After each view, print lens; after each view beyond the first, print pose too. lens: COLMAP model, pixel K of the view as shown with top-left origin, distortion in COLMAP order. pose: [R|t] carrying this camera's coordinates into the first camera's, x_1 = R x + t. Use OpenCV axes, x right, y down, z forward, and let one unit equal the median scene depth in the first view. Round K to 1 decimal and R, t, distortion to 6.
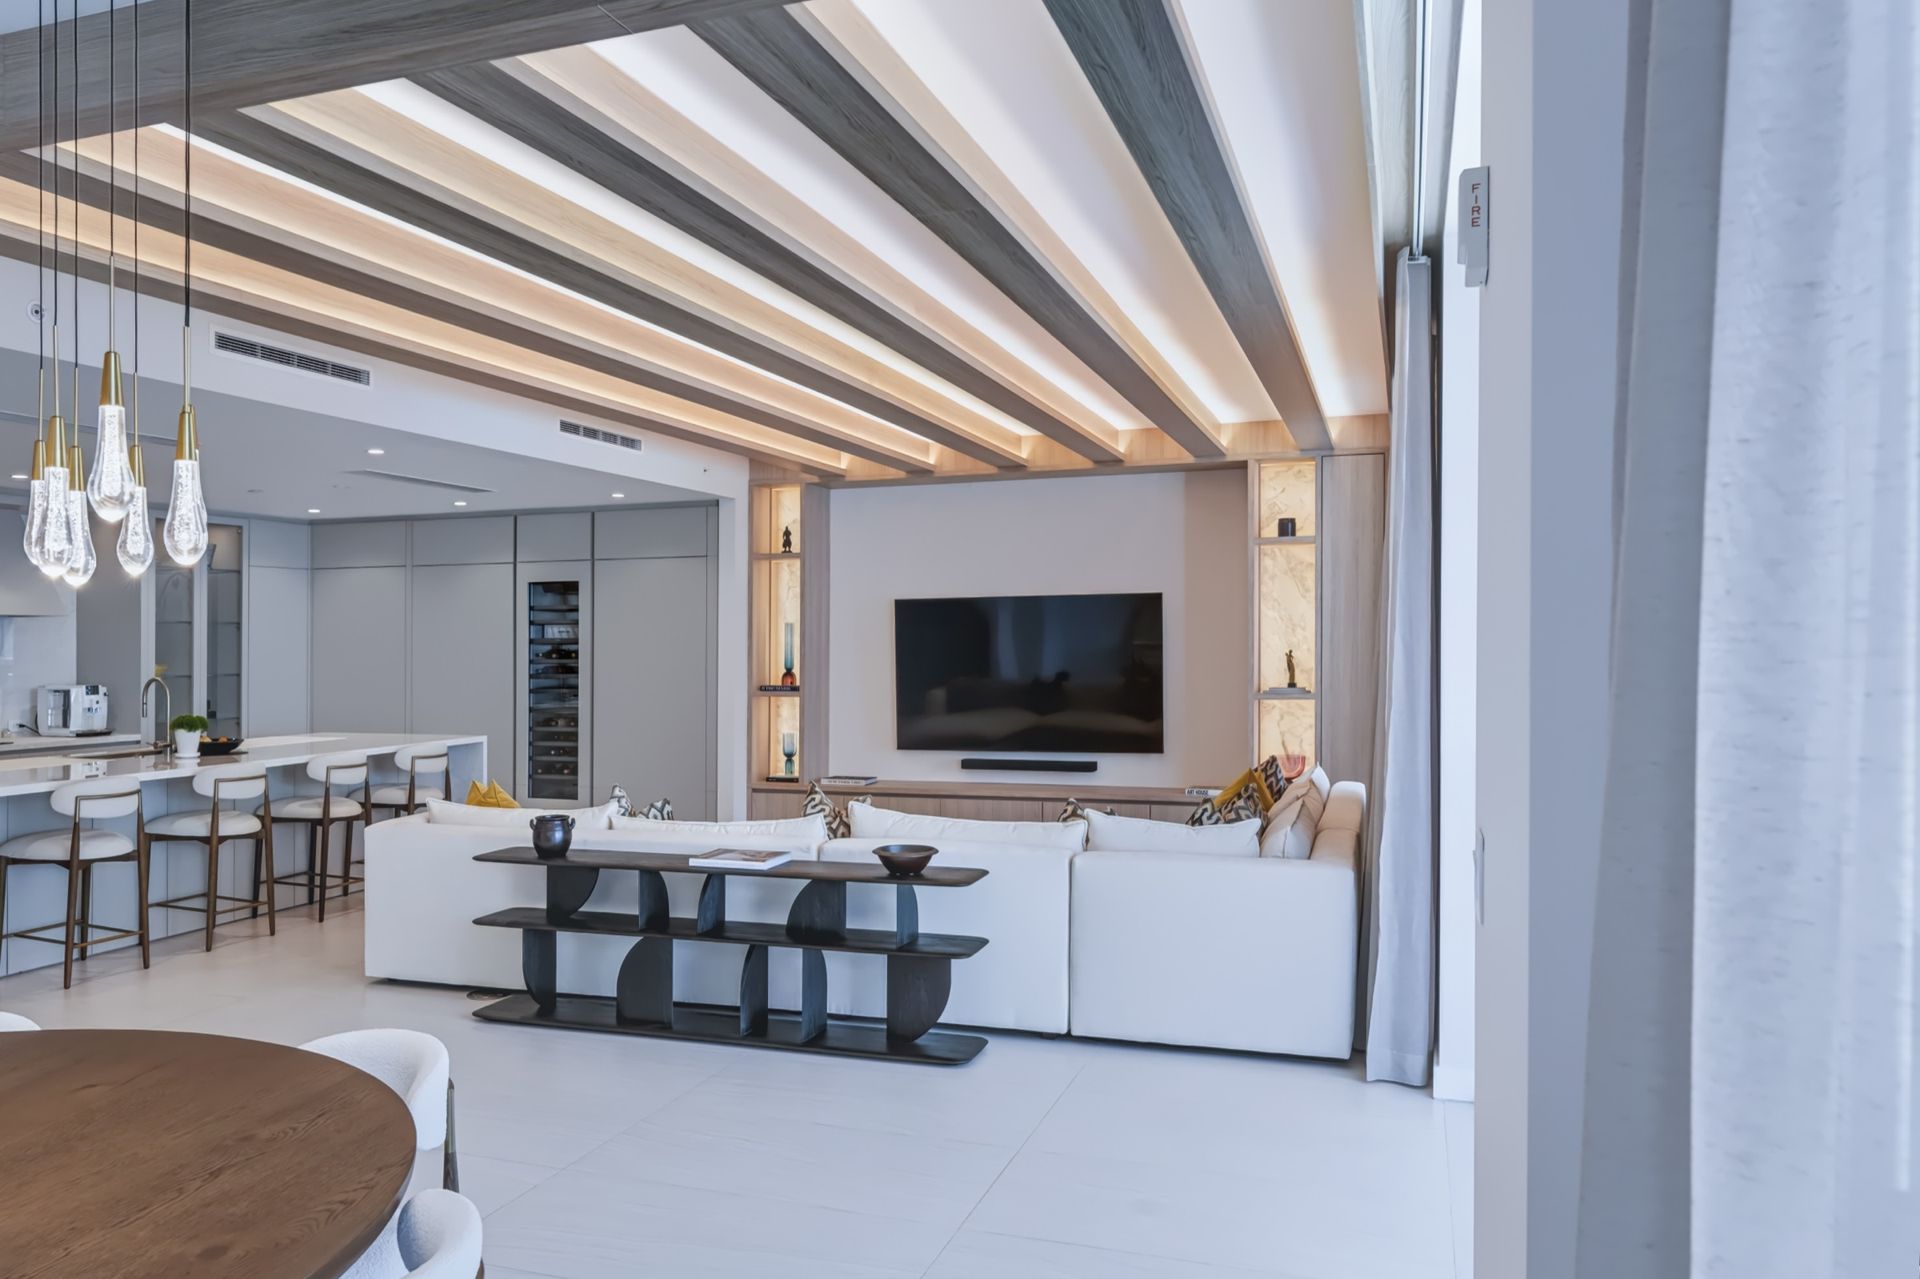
lens RADIAL K [[1386.0, 0, 905.6], [0, 1386.0, 655.1], [0, 0, 1]] dist [-0.024042, -0.003498]
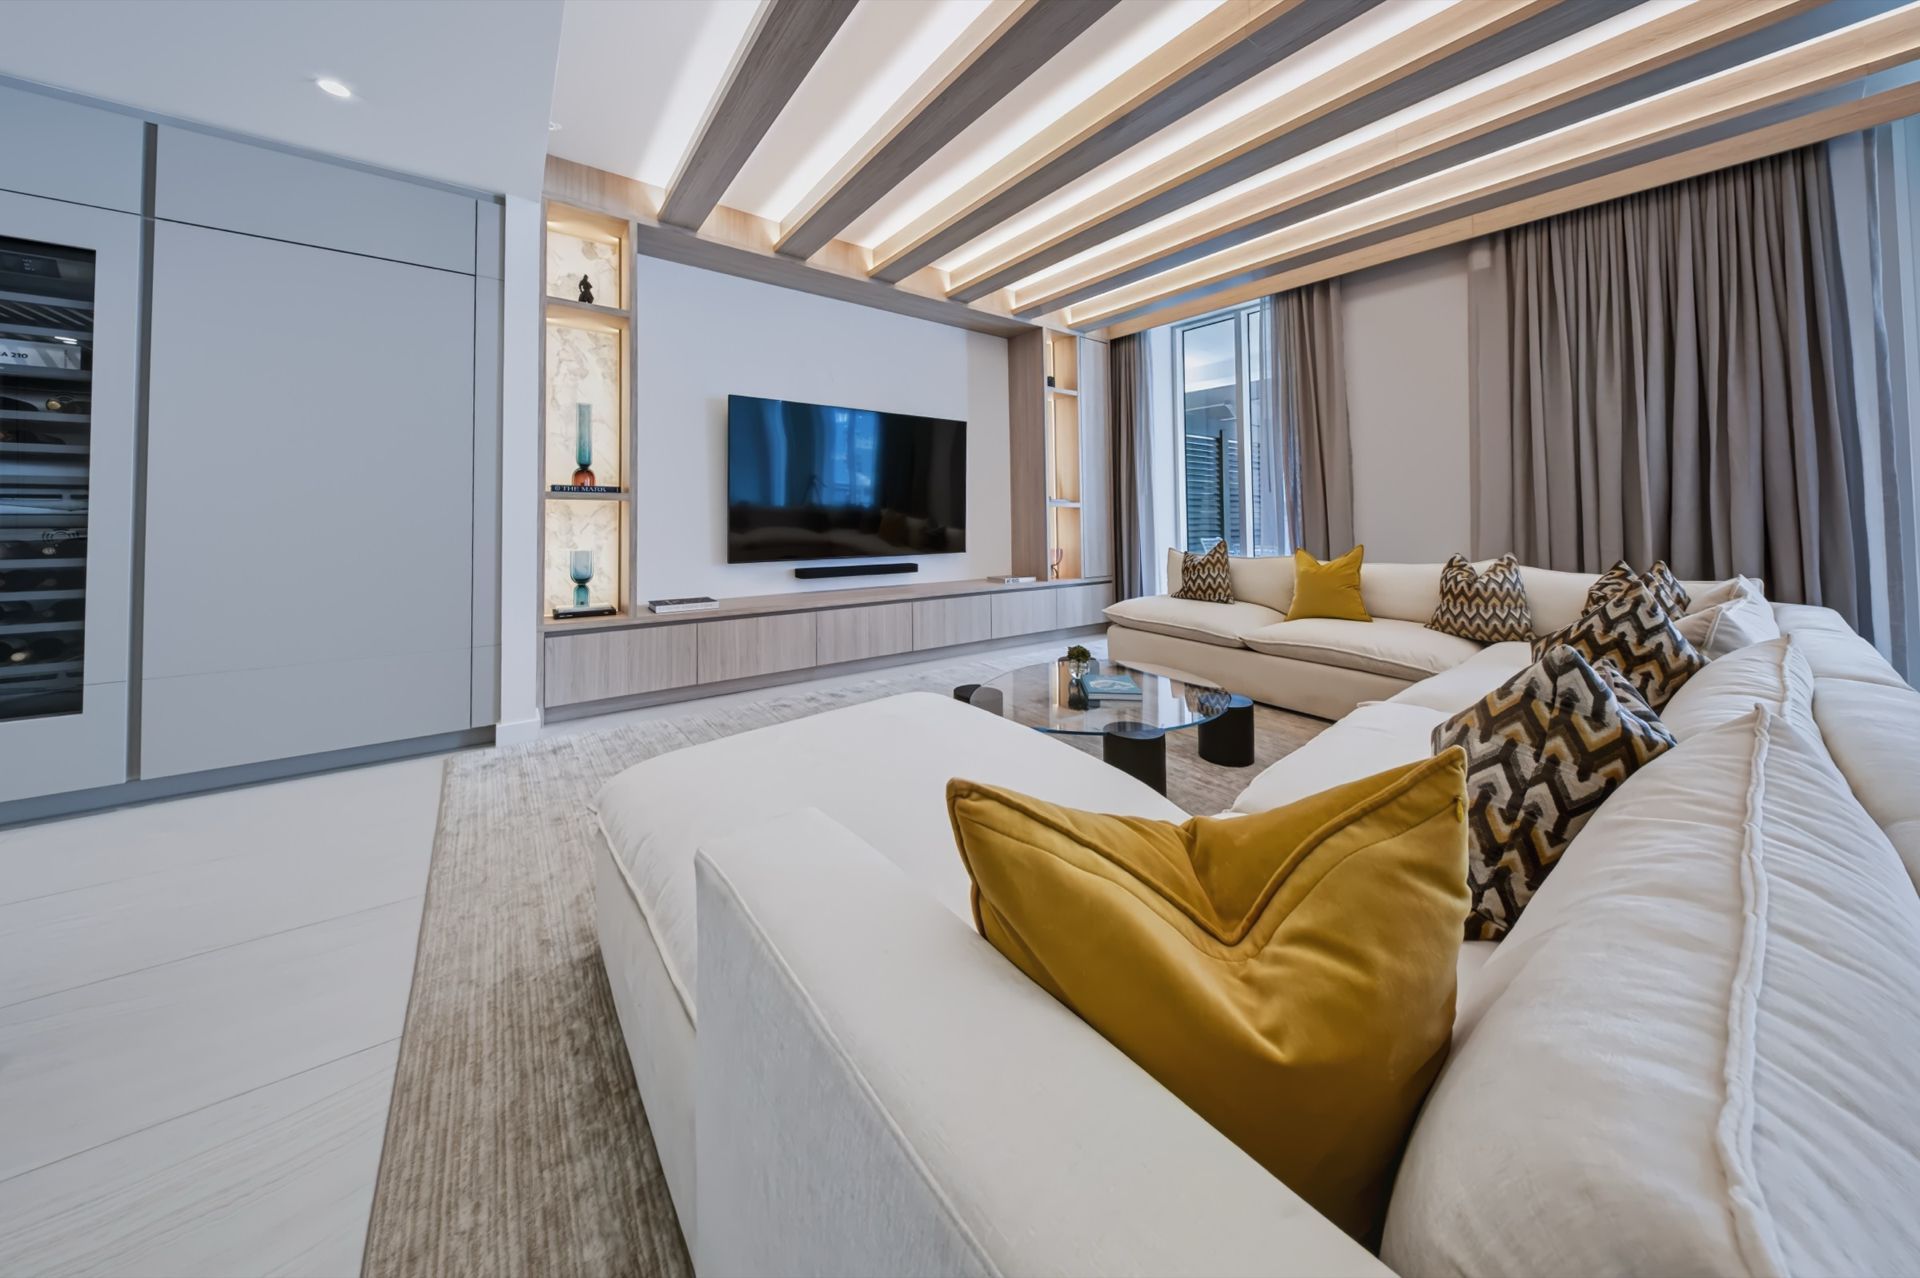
lens RADIAL K [[624.3, 0, 960.3], [0, 624.3, 512.8], [0, 0, 1]] dist [-0.006967, -0.001085]
pose [[0.533901, 0.011562, 0.845468, -0.266203], [-0.002063, 0.999921, -0.012371, 0.040464], [-0.845544, 0.004861, 0.533883, 0.667592]]
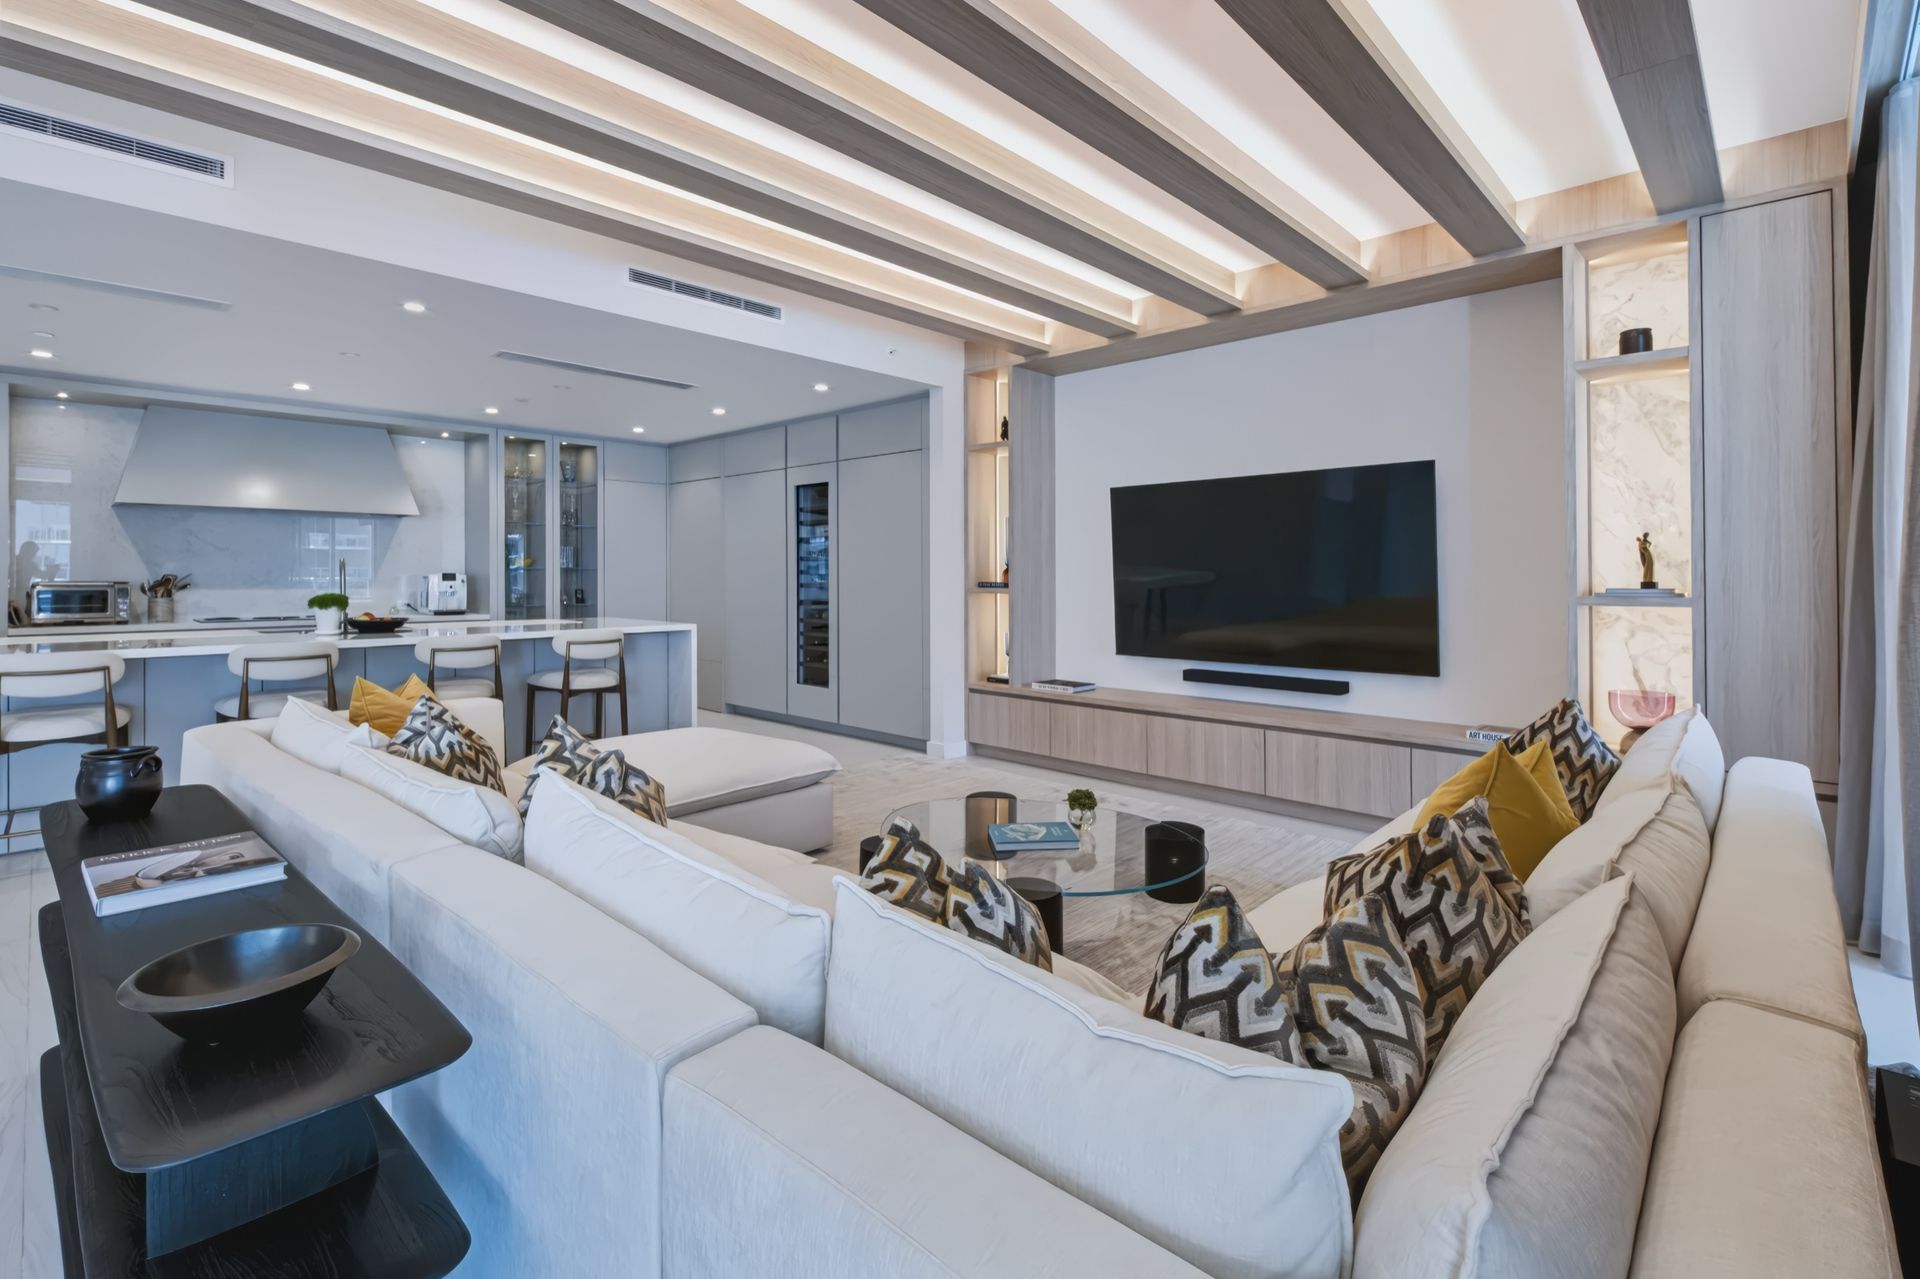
lens RADIAL K [[889.9, 0, 953.1], [0, 889.9, 575.6], [0, 0, 1]] dist [0.001448, -0.004457]
pose [[0.917229, 0.009827, -0.398240, 0.129502], [-0.011625, 0.999930, -0.002100, 0.019618], [0.398191, 0.006555, 0.917279, 0.431127]]
